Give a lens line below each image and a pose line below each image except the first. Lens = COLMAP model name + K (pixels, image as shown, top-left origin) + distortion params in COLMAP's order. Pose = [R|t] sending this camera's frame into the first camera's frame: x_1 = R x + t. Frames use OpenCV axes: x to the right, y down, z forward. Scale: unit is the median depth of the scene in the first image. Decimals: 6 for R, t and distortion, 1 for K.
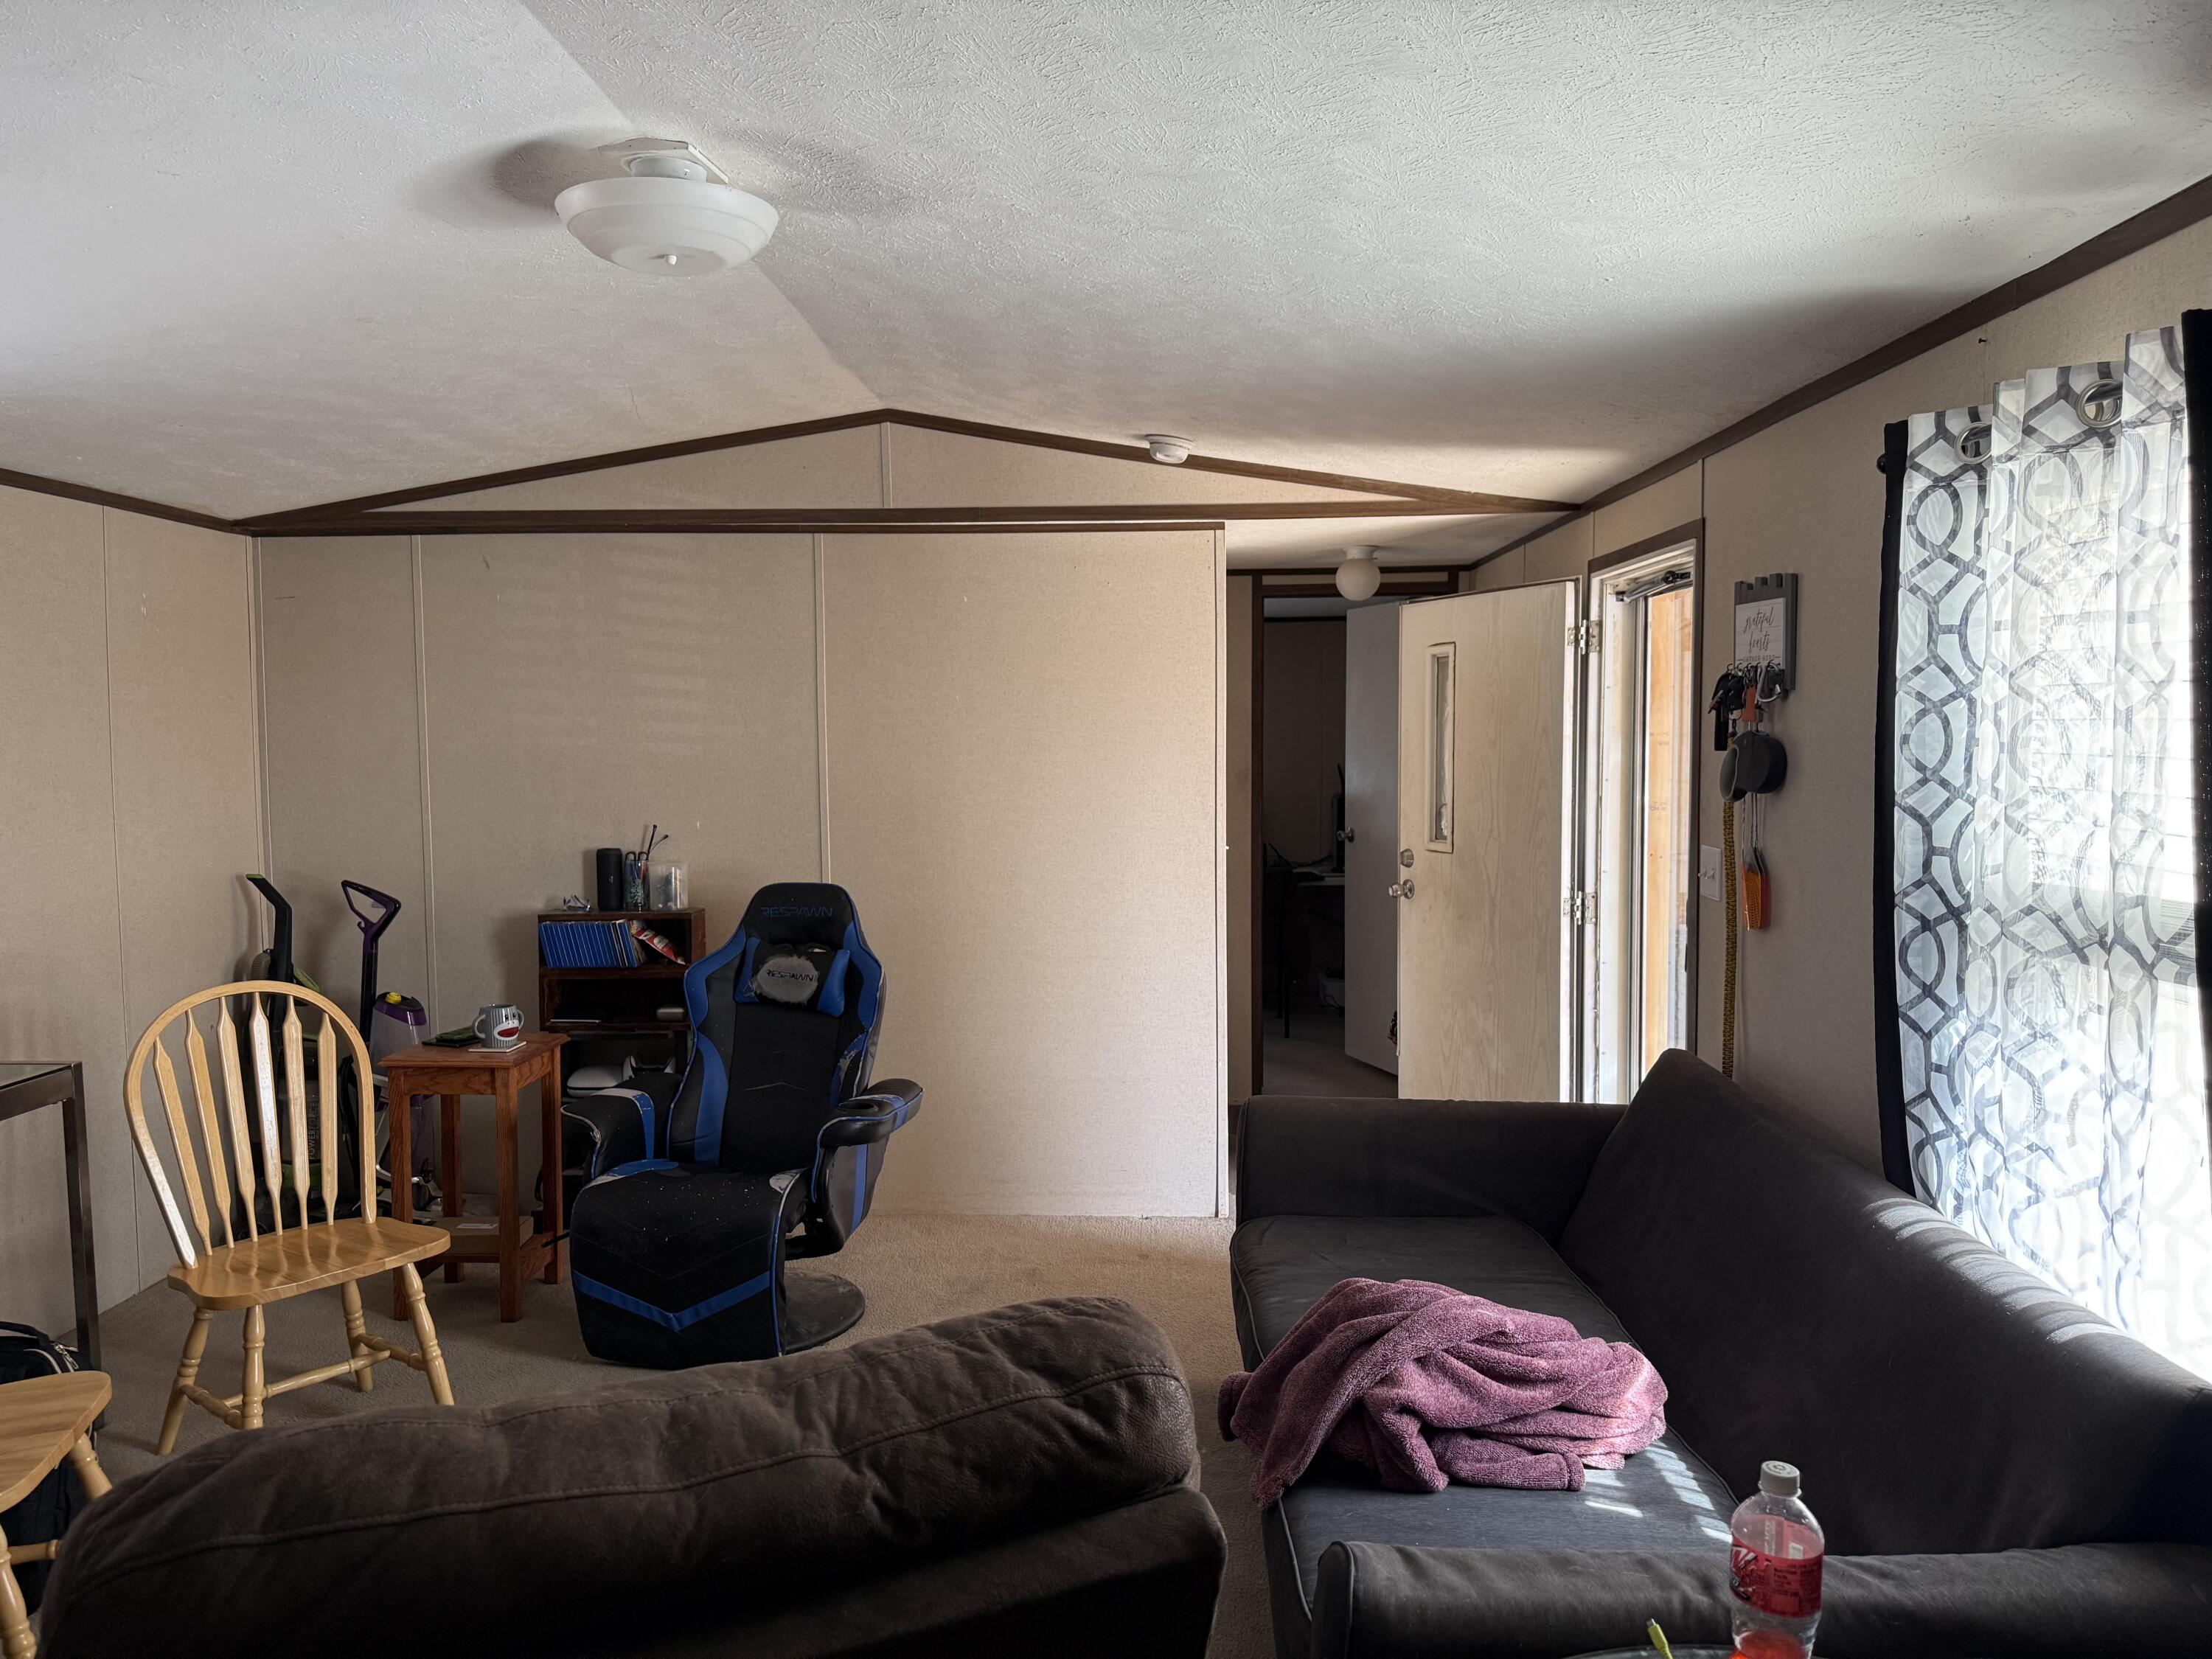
lens RADIAL K [[1526.6, 0, 1089.8], [0, 1526.6, 829.7], [0, 0, 1]] dist [0.098687, -0.146933]
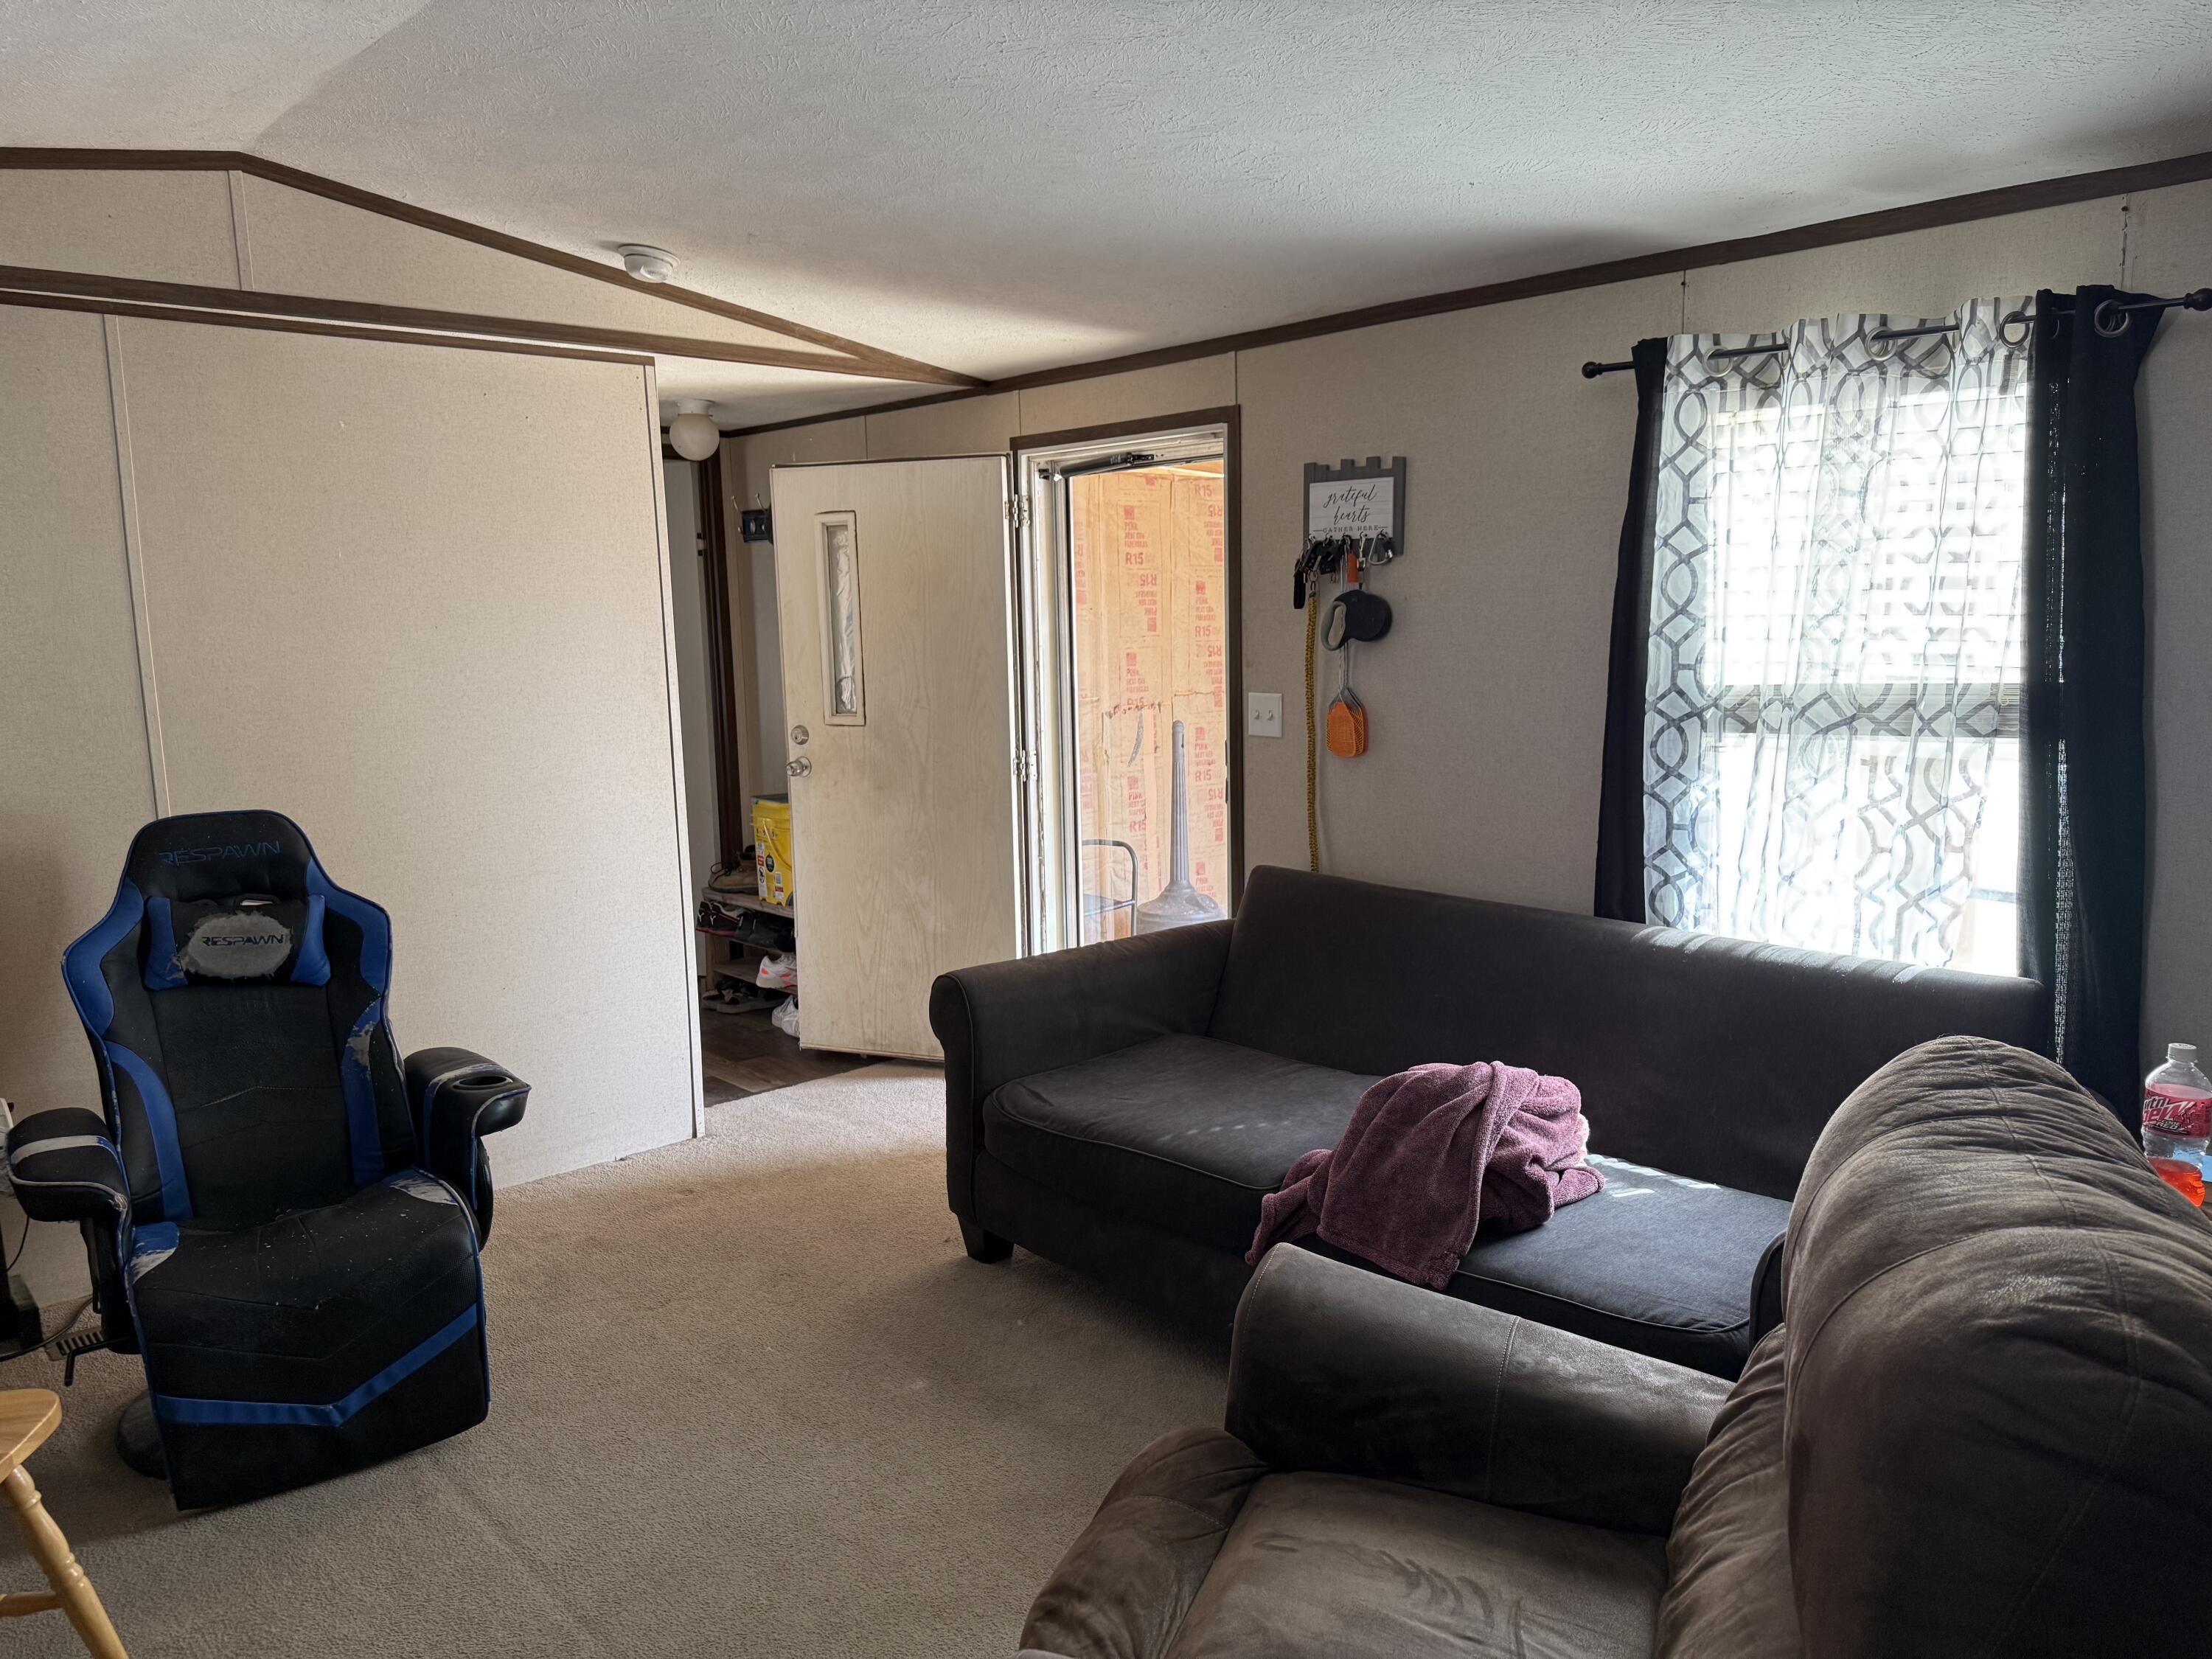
lens RADIAL K [[1526.6, 0, 1089.8], [0, 1526.6, 829.7], [0, 0, 1]] dist [0.098687, -0.146933]
pose [[0.717214, -0.102790, 0.689230, -0.406797], [0.057239, 0.994409, 0.088740, 0.002955], [-0.694498, -0.024195, 0.719088, 0.202558]]
